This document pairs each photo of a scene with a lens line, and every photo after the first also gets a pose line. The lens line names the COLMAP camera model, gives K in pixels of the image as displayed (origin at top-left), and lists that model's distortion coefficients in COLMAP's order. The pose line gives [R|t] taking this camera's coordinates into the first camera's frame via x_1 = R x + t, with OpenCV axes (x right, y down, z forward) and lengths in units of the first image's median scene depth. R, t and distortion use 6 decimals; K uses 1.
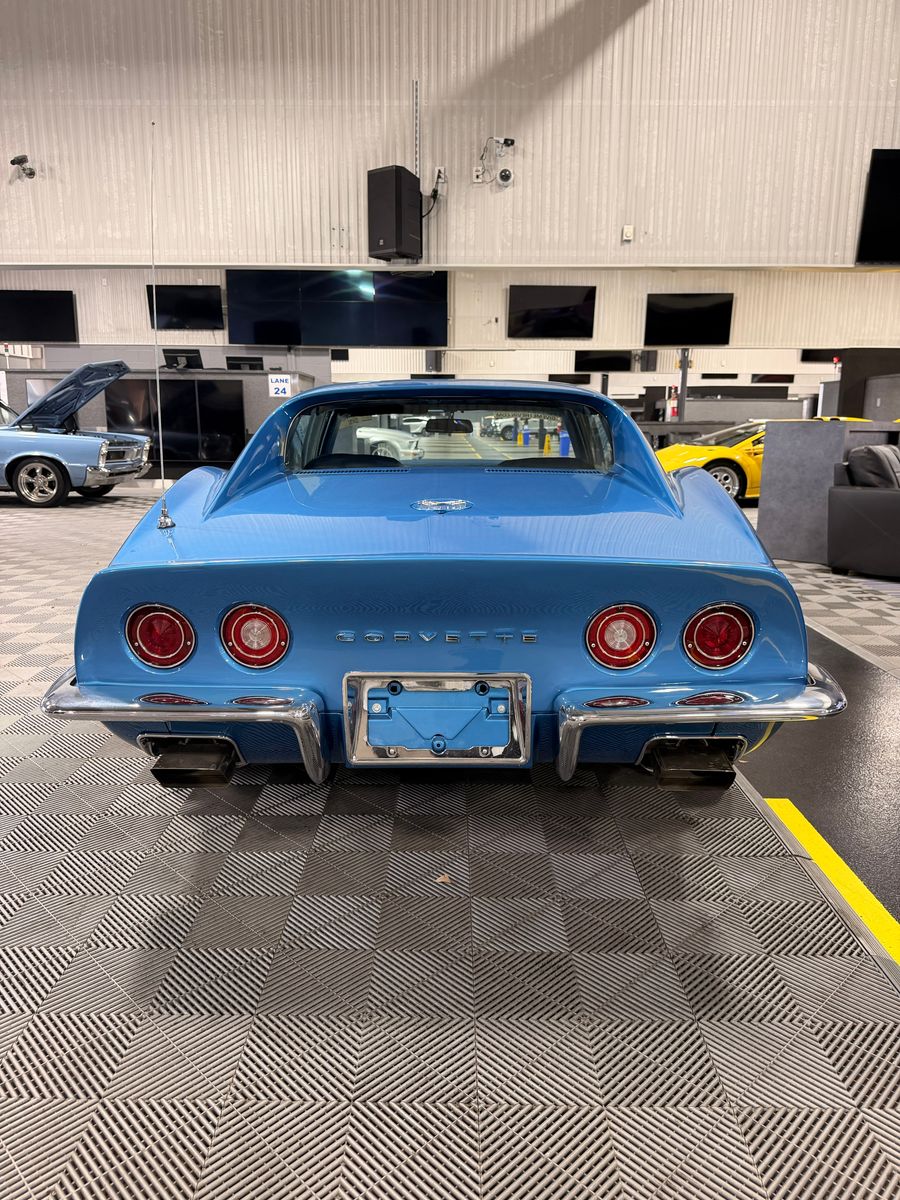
lens RADIAL K [[849.2, 0, 450.0], [0, 849.2, 600.0], [0, 0, 1]] dist [0.004192, -0.016471]
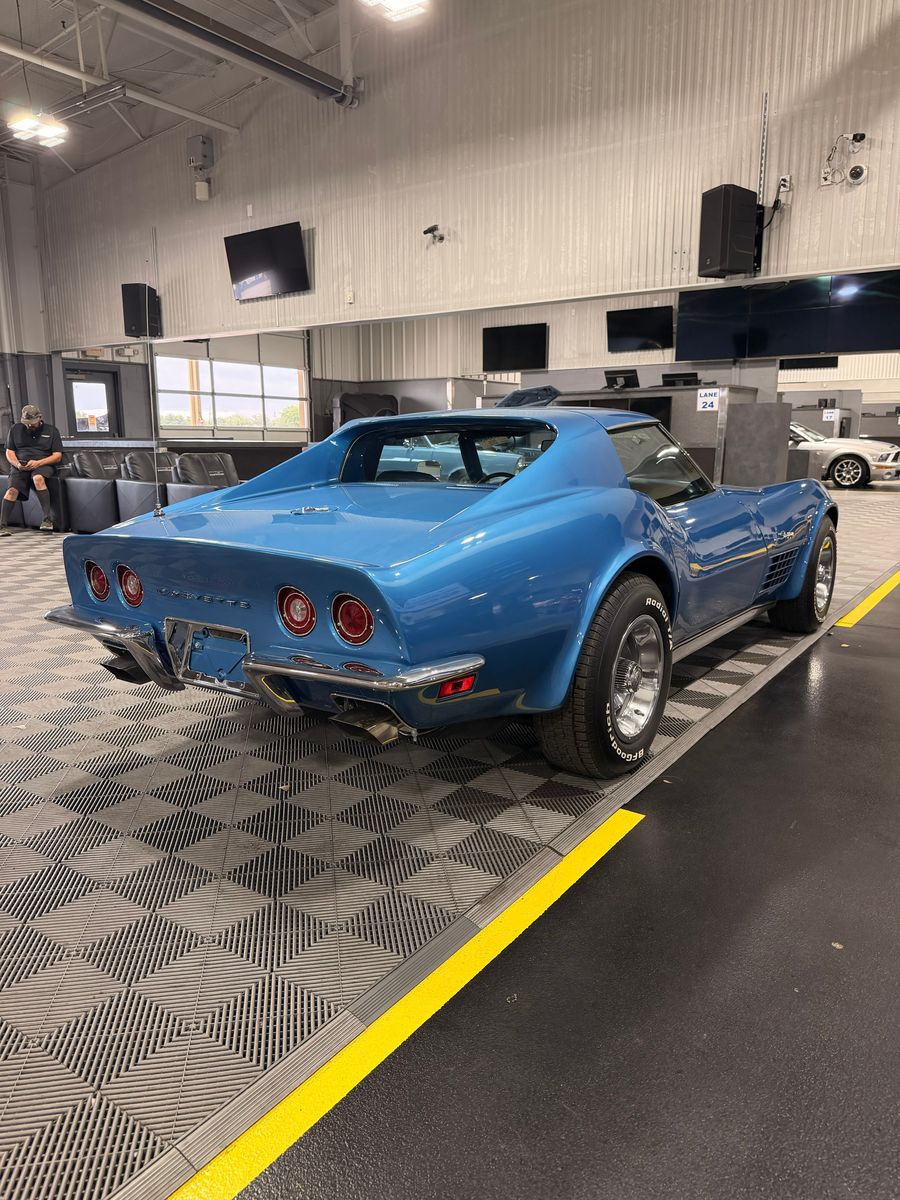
lens RADIAL K [[849.2, 0, 450.0], [0, 849.2, 600.0], [0, 0, 1]] dist [0.004192, -0.016471]
pose [[0.827335, 0.096972, -0.553274, 0.254545], [-0.104244, 0.994381, 0.018404, -0.005699], [0.551951, 0.042449, 0.832796, 0.002235]]
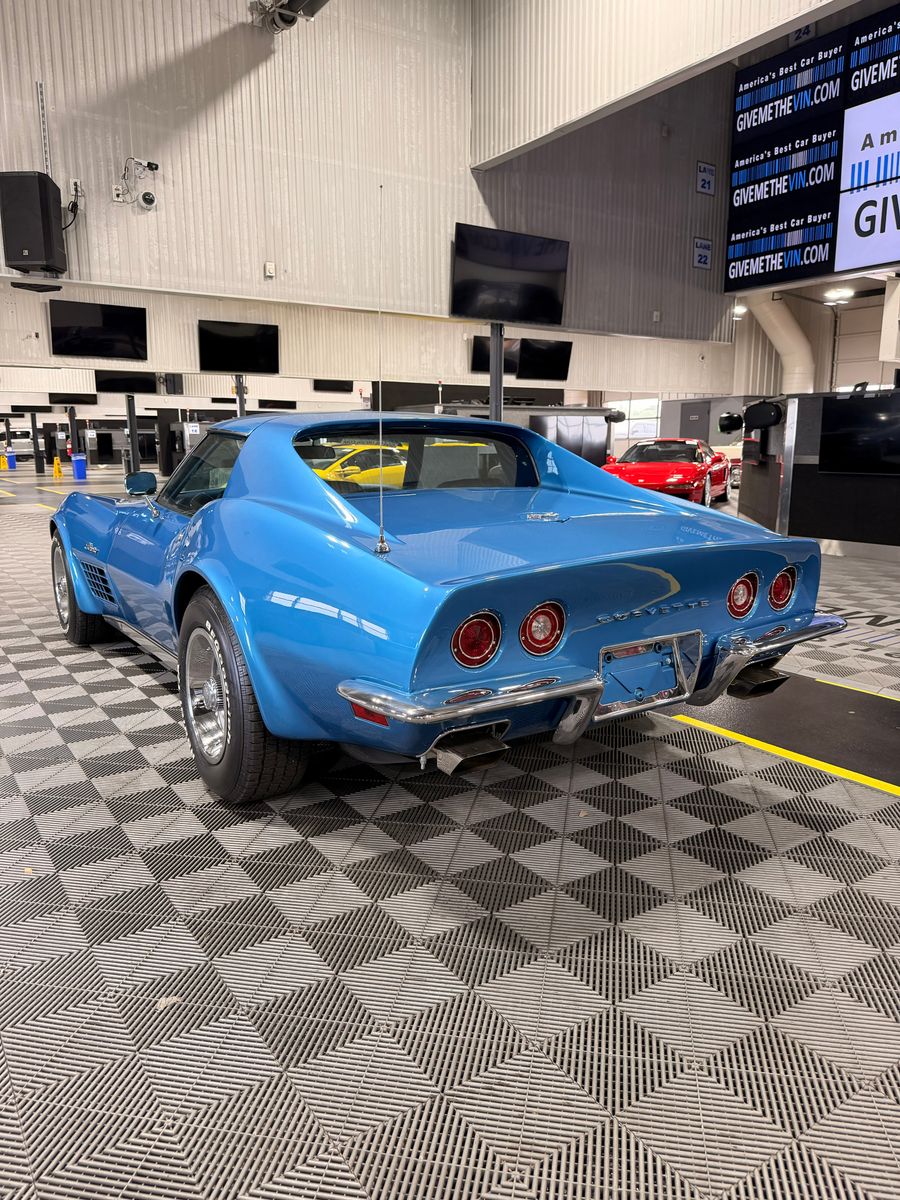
lens RADIAL K [[849.2, 0, 450.0], [0, 849.2, 600.0], [0, 0, 1]] dist [0.004192, -0.016471]
pose [[0.825462, -0.108149, 0.554000, -0.240989], [0.121476, 0.992512, 0.012754, -0.007203], [-0.551232, 0.056770, 0.832419, 0.012837]]
